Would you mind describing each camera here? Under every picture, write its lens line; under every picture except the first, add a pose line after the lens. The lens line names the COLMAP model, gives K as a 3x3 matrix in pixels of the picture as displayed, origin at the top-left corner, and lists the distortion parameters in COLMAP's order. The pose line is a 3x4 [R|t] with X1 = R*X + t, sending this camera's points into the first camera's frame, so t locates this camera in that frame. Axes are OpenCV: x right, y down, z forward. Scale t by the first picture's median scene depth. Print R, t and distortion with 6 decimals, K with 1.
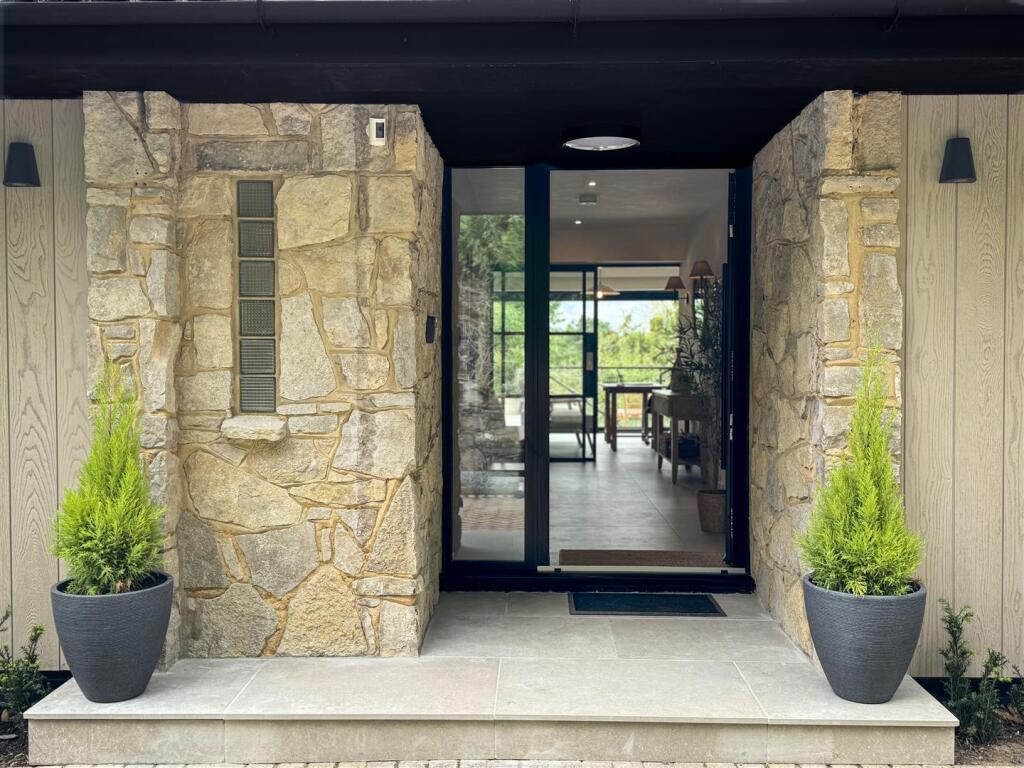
lens RADIAL K [[1045.6, 0, 512.0], [0, 1045.6, 384.0], [0, 0, 1]] dist [-0.003442, -0.000419]
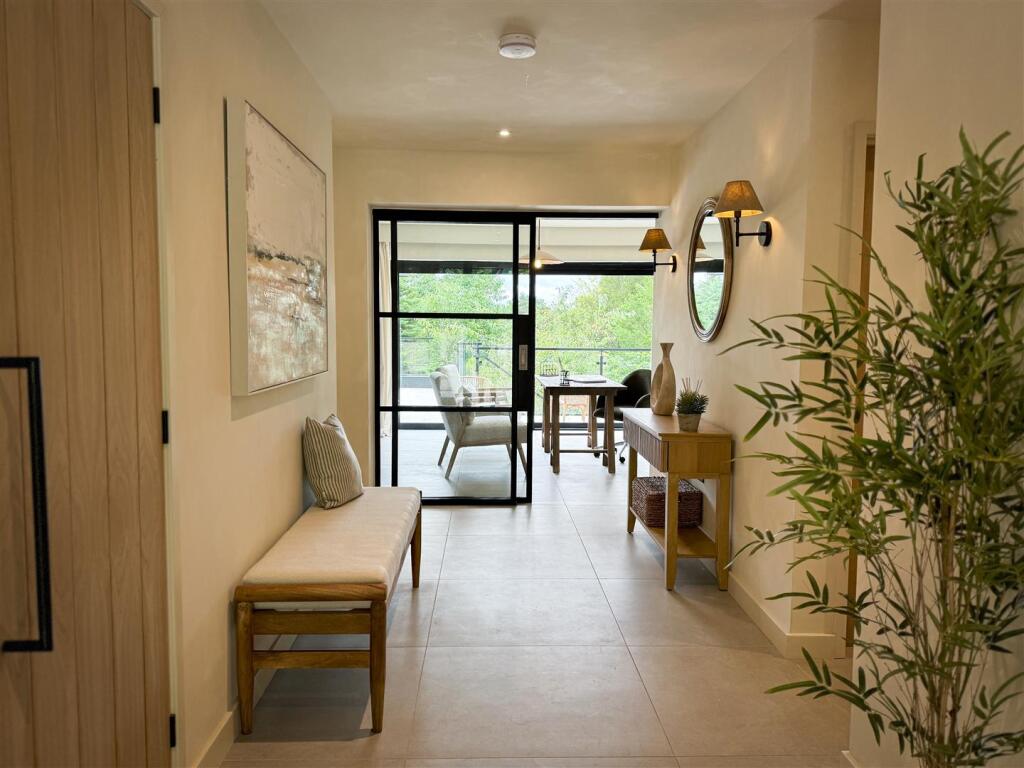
lens RADIAL K [[784.8, 0, 512.0], [0, 784.8, 384.0], [0, 0, 1]] dist [0.147262, -0.160926]
pose [[0.998472, 0.002311, 0.055220, 0.037287], [-0.005001, 0.998804, 0.048630, -0.028153], [-0.055042, -0.048832, 0.997289, 0.468854]]
